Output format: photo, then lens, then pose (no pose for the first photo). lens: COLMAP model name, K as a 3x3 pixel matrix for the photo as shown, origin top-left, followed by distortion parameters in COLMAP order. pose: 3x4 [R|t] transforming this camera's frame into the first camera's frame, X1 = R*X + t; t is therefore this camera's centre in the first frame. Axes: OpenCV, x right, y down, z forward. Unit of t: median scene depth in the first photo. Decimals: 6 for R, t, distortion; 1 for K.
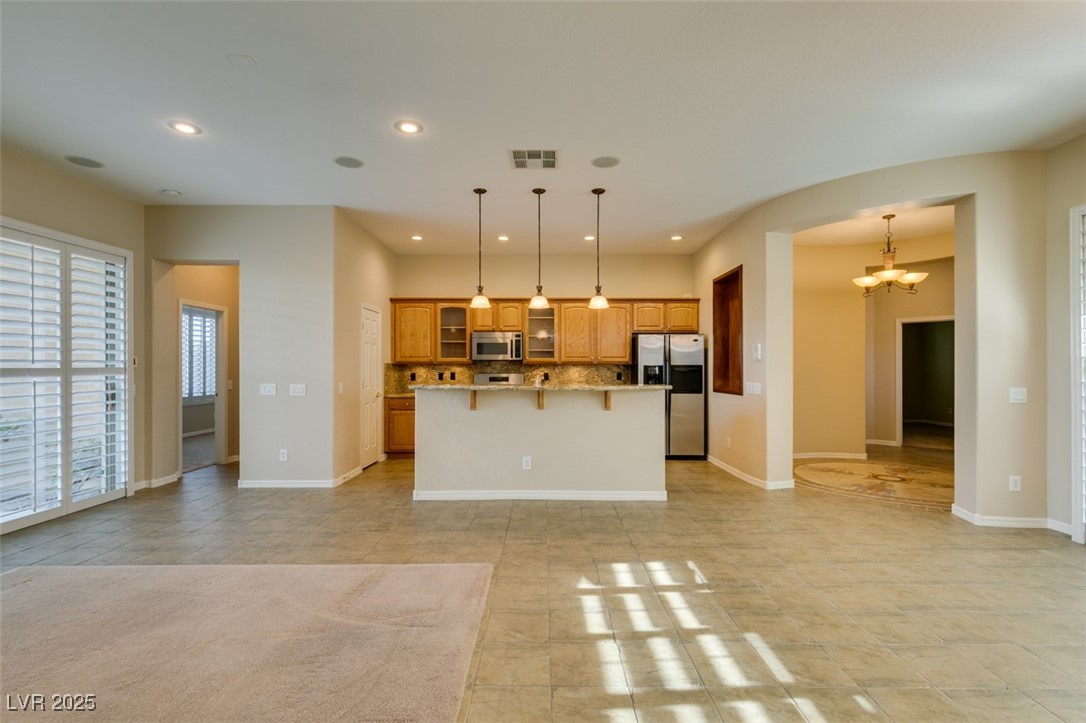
lens RADIAL K [[475.9, 0, 546.2], [0, 475.9, 367.5], [0, 0, 1]] dist [0.002189, 0.000384]
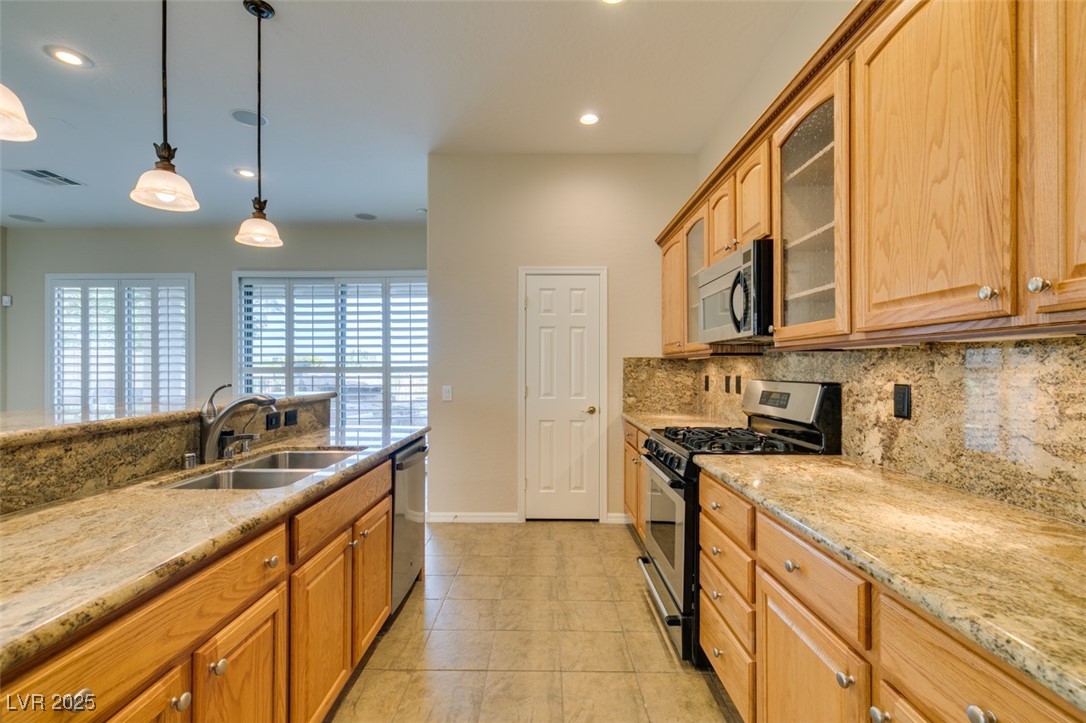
lens RADIAL K [[475.9, 0, 546.2], [0, 475.9, 367.5], [0, 0, 1]] dist [0.002189, 0.000384]
pose [[0.003804, 0.001193, -0.999992, 0.370496], [0.005617, 0.999983, 0.001214, 0.002795], [0.999977, -0.005621, 0.003797, 1.363310]]
